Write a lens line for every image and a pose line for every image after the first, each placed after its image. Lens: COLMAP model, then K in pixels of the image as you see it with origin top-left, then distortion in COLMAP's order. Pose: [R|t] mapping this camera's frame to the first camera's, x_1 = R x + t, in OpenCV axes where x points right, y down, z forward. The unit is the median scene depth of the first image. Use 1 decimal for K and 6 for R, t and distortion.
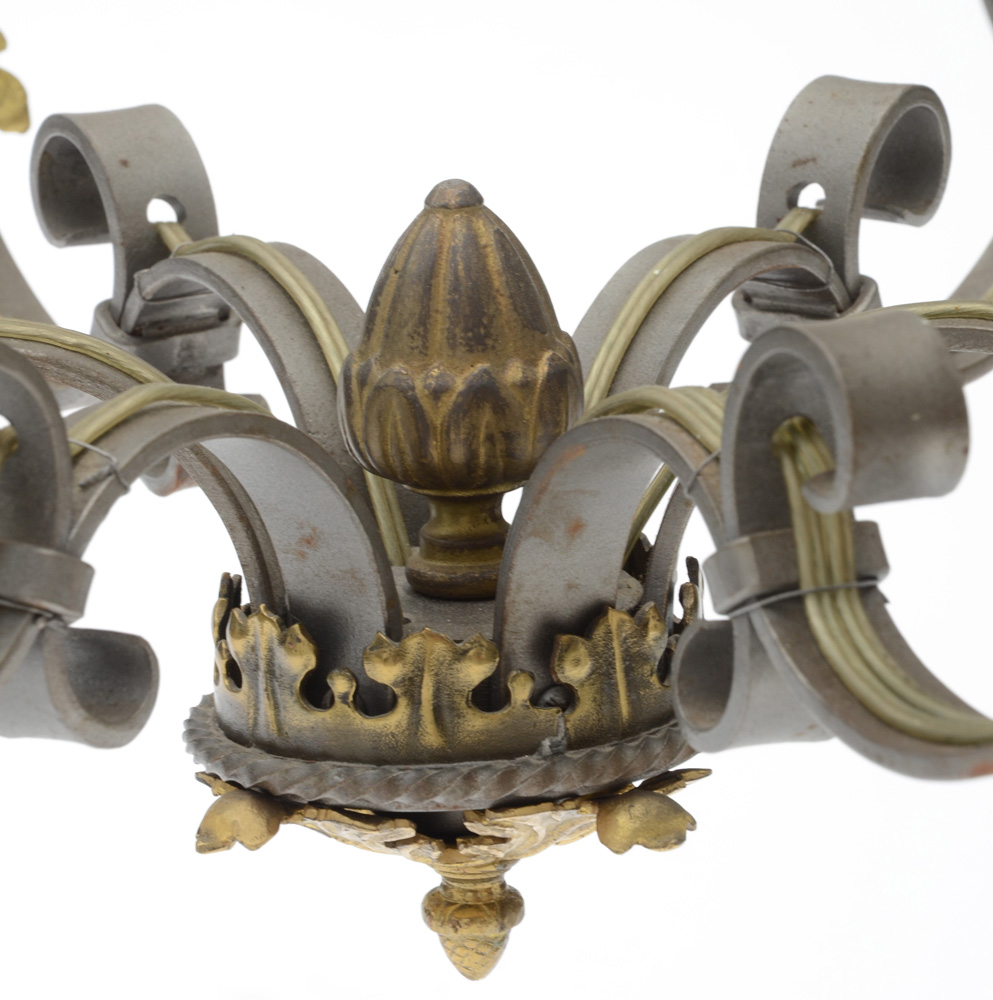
lens RADIAL K [[6184.0, 0, 498.2], [0, 6184.0, 494.9], [0, 0, 1]] dist [1.066100, 0.000000]
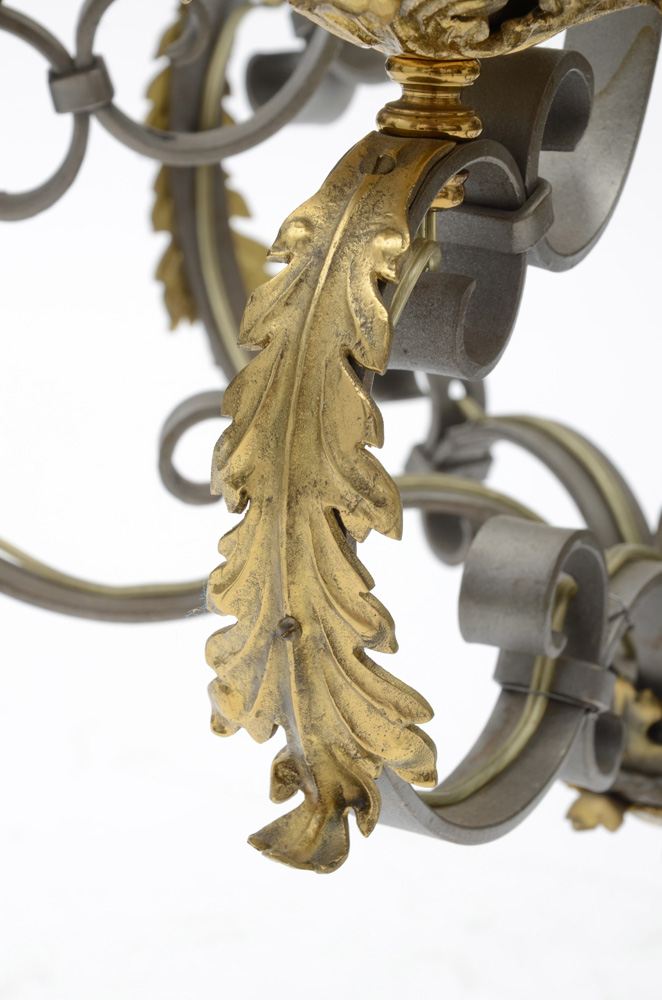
lens RADIAL K [[3027.1, 0, 331.3], [0, 3027.1, 521.0], [0, 0, 1]] dist [0.720396, 0.000000]
pose [[0.983743, 0.051071, 0.172167, -0.243636], [-0.060561, 0.996895, 0.050319, -0.054796], [-0.169063, -0.059928, 0.983782, 0.262586]]
